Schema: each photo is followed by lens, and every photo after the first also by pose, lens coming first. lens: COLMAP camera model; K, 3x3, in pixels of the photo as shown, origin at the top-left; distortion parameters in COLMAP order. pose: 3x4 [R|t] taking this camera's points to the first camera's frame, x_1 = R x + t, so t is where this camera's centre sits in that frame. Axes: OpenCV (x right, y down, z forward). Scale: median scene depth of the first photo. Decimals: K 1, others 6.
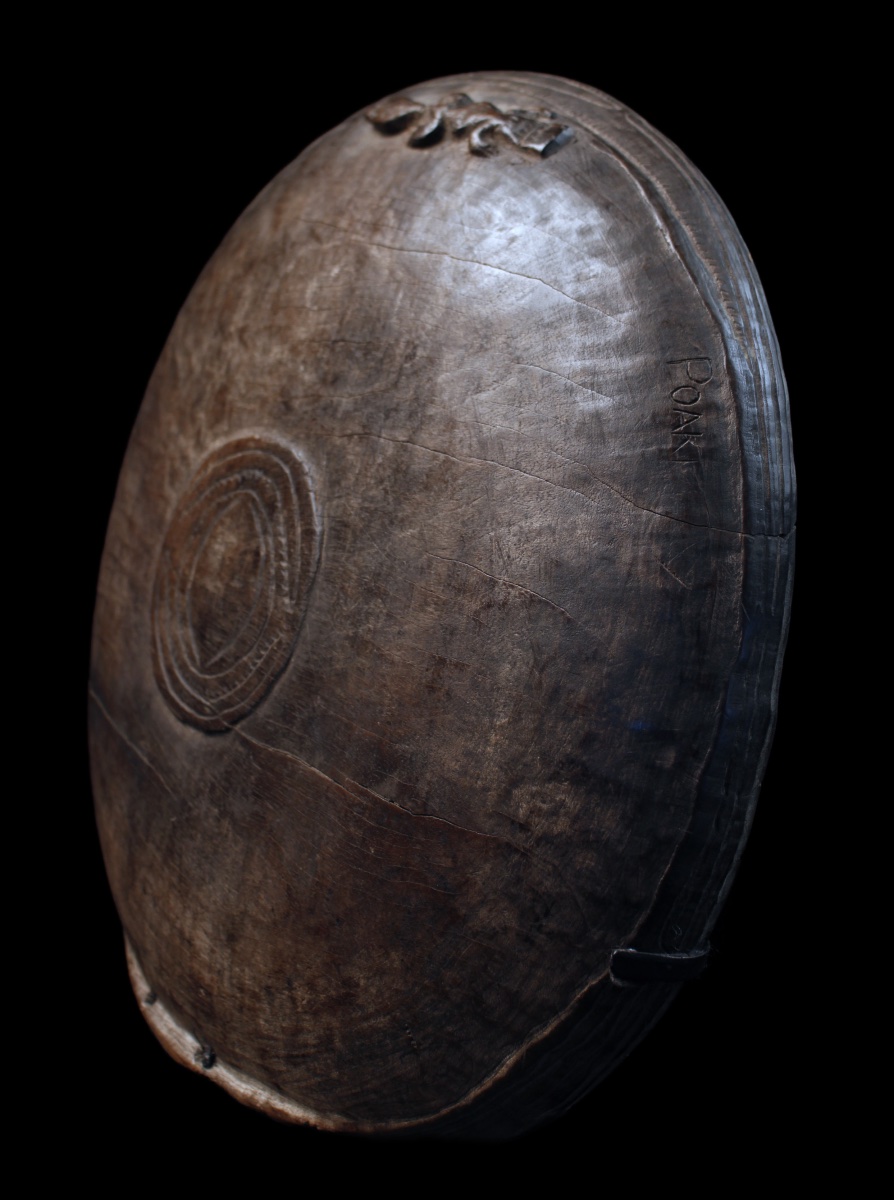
lens RADIAL K [[1696.1, 0, 464.9], [0, 1696.1, 531.2], [0, 0, 1]] dist [-0.091144, 0.000000]
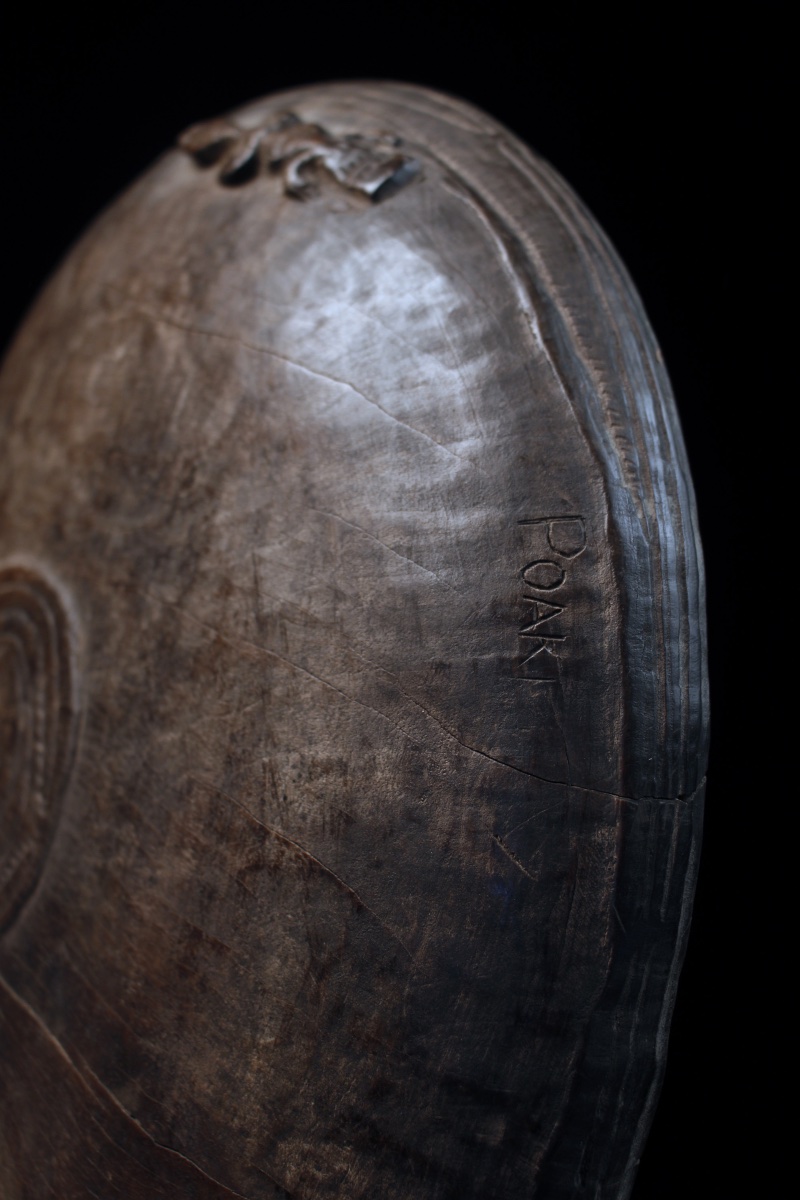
lens RADIAL K [[1479.1, 0, 426.9], [0, 1479.1, 596.8], [0, 0, 1]] dist [-0.079889, 0.000000]
pose [[0.998417, 0.020993, -0.052182, 0.108045], [-0.017949, 0.998147, 0.058142, -0.097621], [0.053306, -0.057113, 0.996944, 0.398450]]
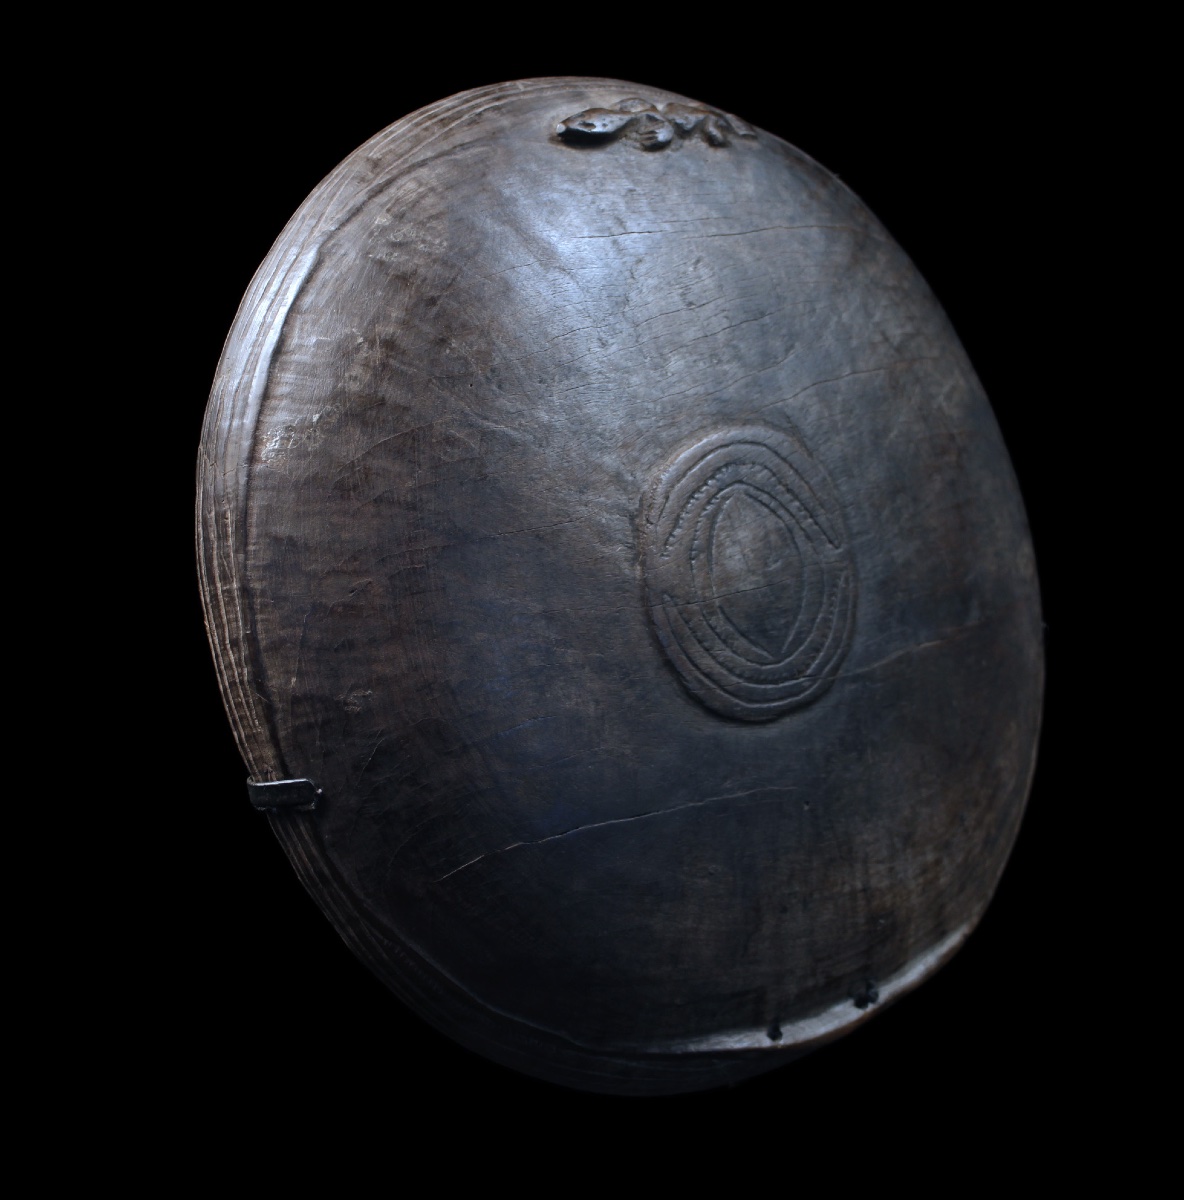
lens RADIAL K [[2916.0, 0, 592.6], [0, 2916.0, 601.0], [0, 0, 1]] dist [-0.111251, 0.000000]
pose [[-0.125327, -0.239149, 0.962861, -2.155730], [0.279145, 0.922805, 0.265534, -0.531987], [-0.952035, 0.302057, -0.048895, 1.379595]]
